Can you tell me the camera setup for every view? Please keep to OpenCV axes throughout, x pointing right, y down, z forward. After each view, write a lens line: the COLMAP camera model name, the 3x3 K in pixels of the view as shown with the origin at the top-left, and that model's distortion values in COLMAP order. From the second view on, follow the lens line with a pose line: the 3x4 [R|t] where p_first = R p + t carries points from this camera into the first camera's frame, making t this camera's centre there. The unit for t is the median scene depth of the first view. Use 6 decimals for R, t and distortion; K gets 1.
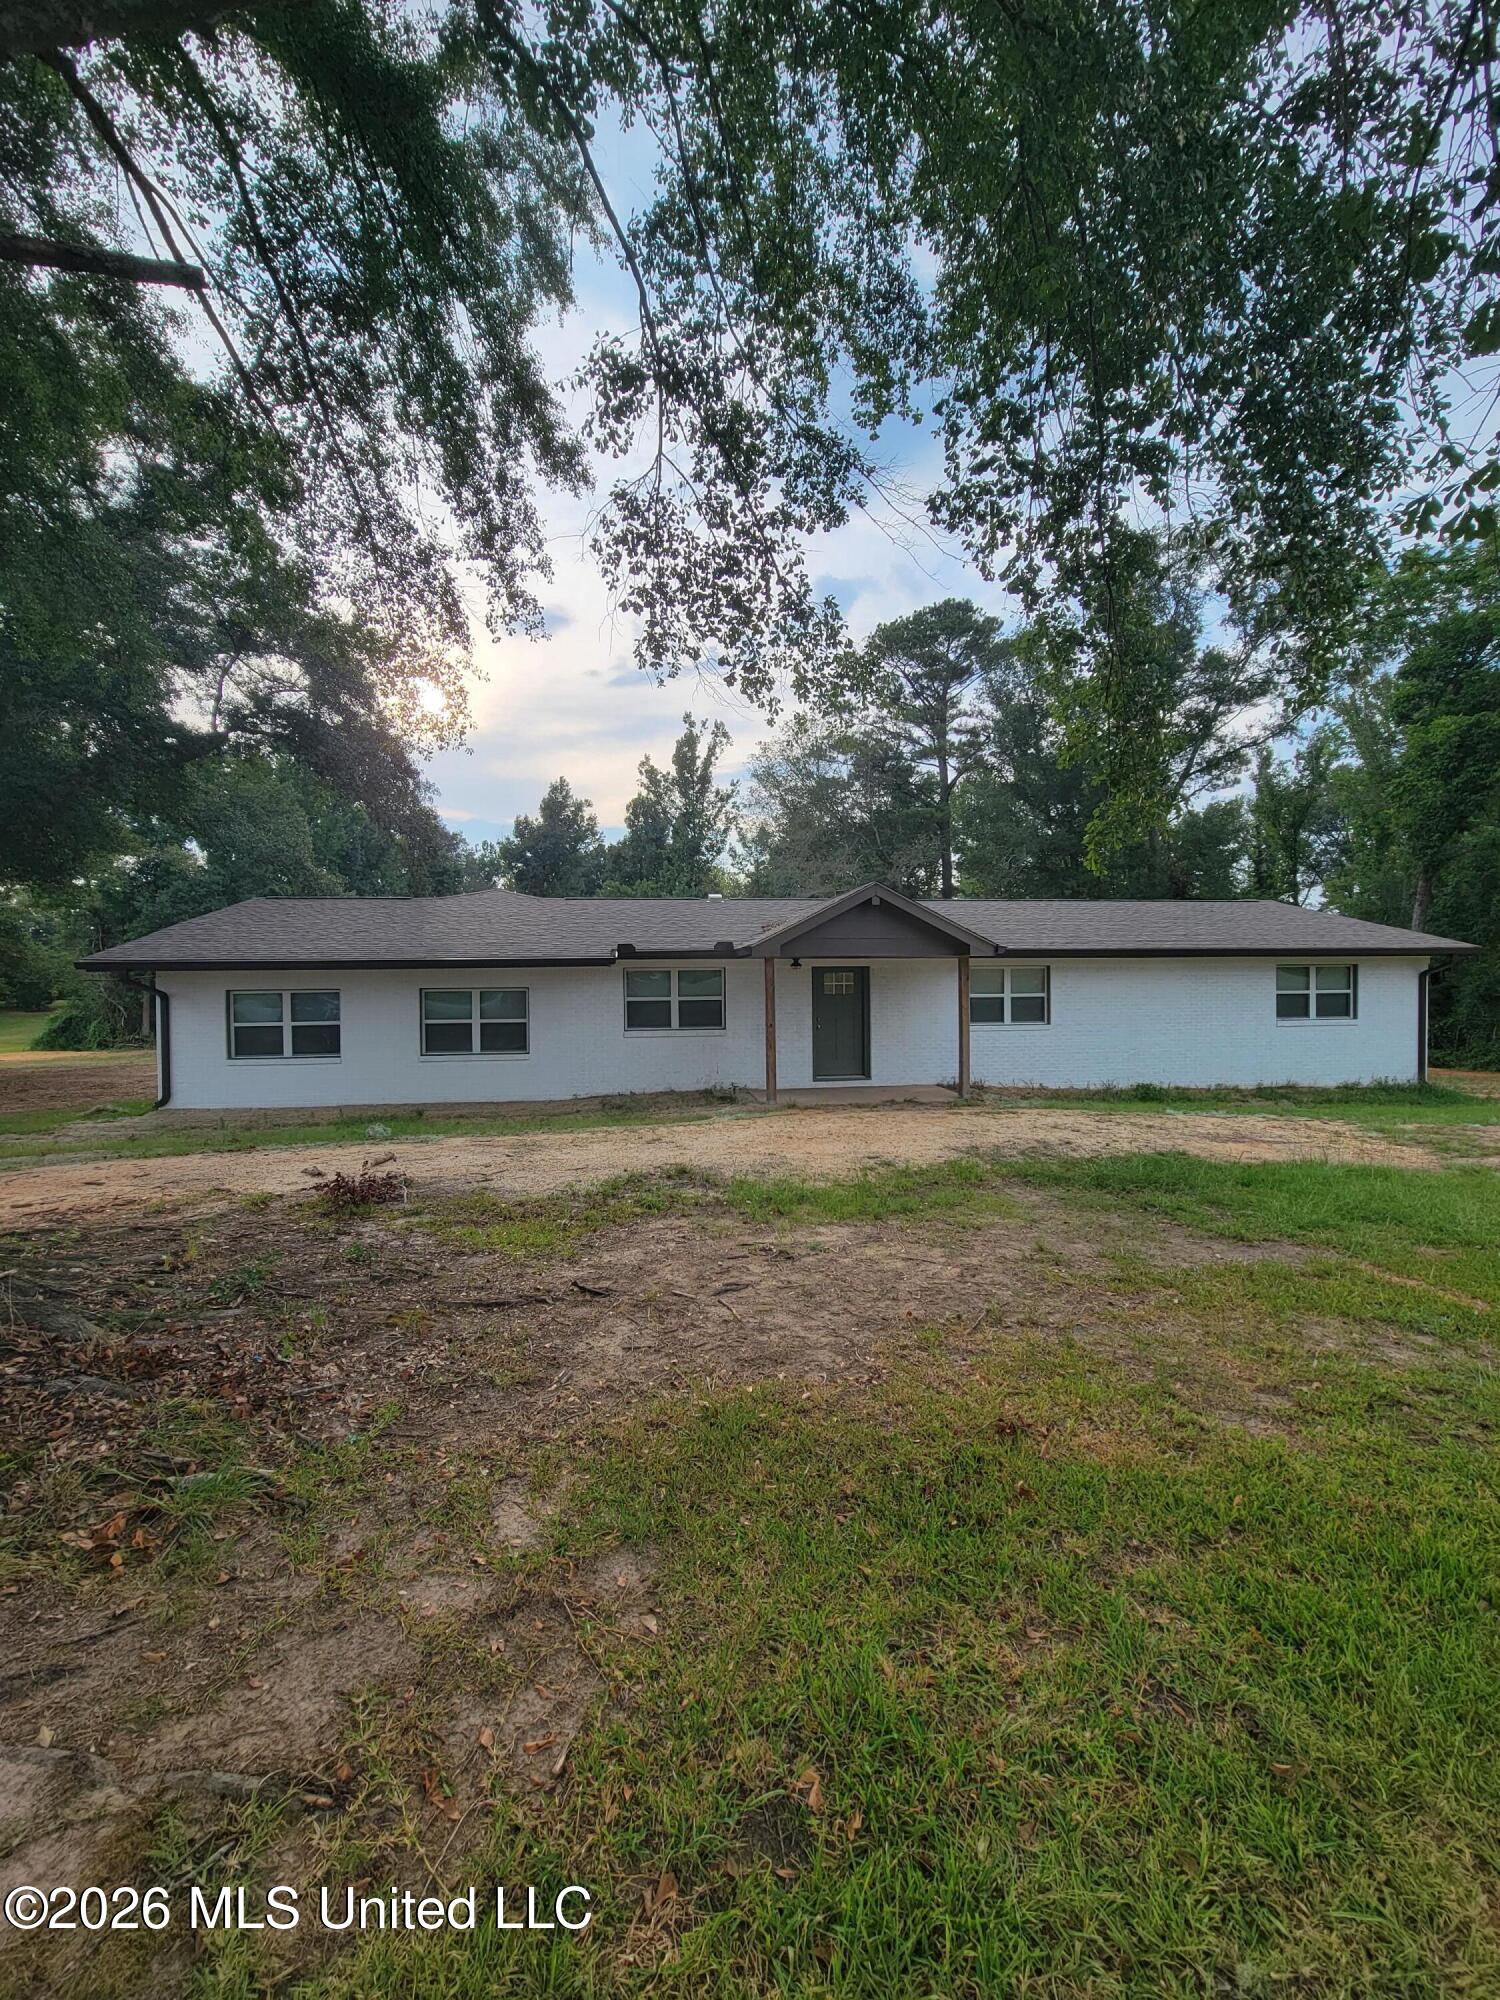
lens RADIAL K [[1059.8, 0, 750.0], [0, 1059.8, 1000.0], [0, 0, 1]] dist [-0.006159, -0.000729]
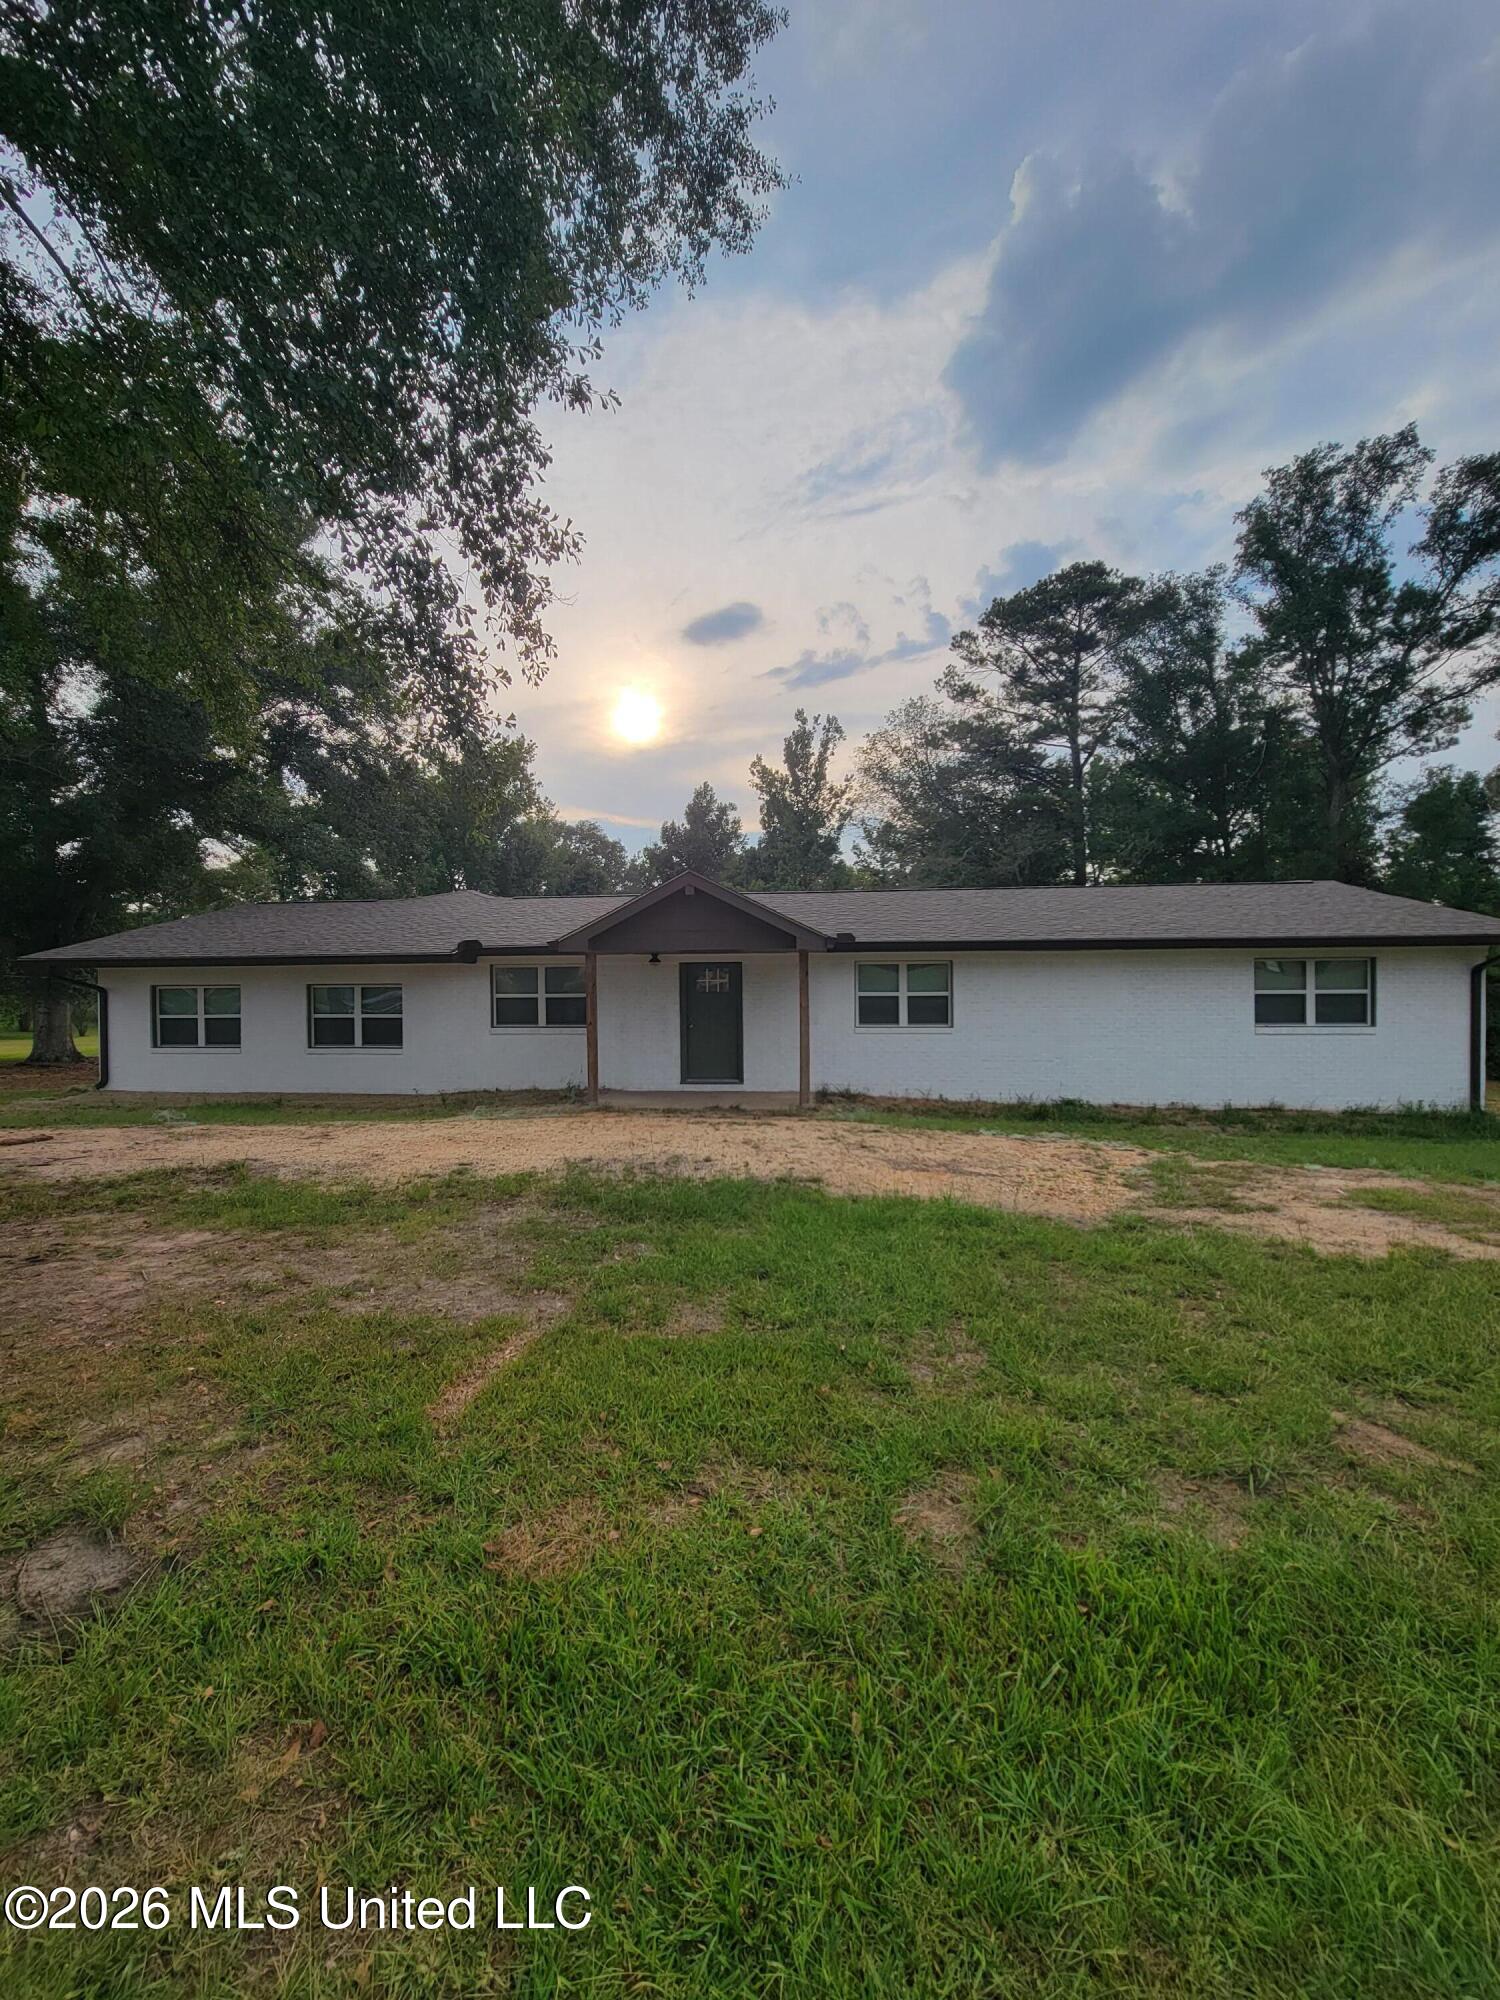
lens RADIAL K [[1043.8, 0, 734.8], [0, 1043.8, 994.2], [0, 0, 1]] dist [-0.003391, -0.000966]
pose [[0.954595, 0.004447, -0.297873, 0.349175], [-0.007054, 0.999946, -0.007678, 0.003194], [0.297823, 0.009431, 0.954575, 0.115126]]
